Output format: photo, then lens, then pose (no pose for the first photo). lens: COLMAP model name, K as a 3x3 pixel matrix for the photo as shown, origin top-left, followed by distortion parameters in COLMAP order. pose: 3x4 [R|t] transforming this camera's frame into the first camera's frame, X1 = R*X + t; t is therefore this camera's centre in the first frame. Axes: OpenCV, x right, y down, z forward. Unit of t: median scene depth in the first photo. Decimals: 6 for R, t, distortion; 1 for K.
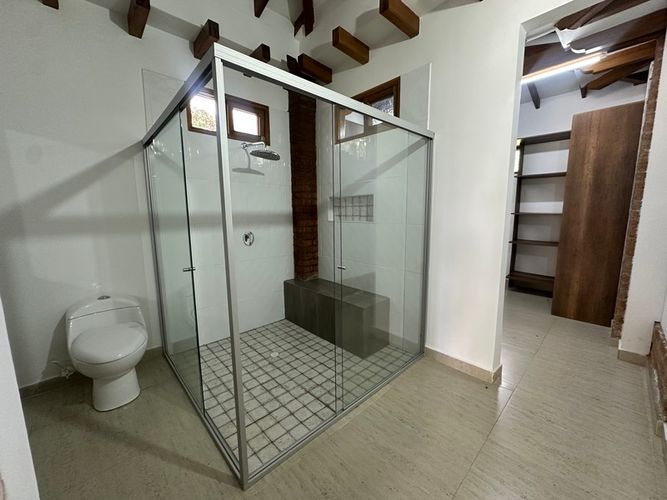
lens RADIAL K [[266.2, 0, 336.8], [0, 266.2, 248.7], [0, 0, 1]] dist [-0.000106, -0.000320]
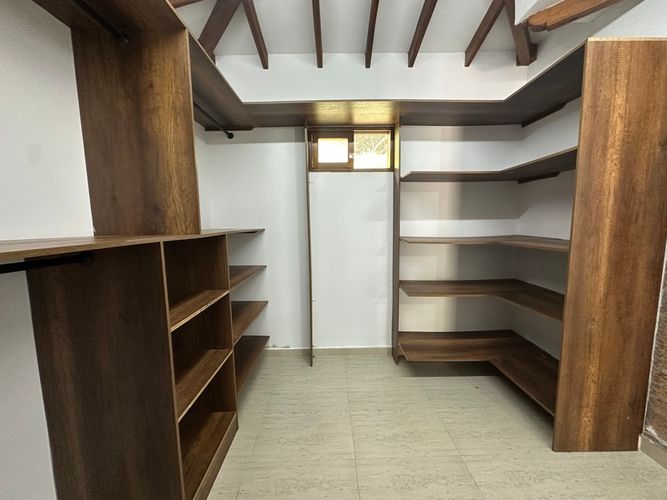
lens RADIAL K [[266.2, 0, 334.3], [0, 266.2, 252.3], [0, 0, 1]] dist [-0.000106, -0.000320]
pose [[0.674172, -0.070191, 0.735231, 0.086434], [0.091588, 0.995735, 0.011078, -0.071033], [-0.732873, 0.059870, 0.677726, 0.415570]]
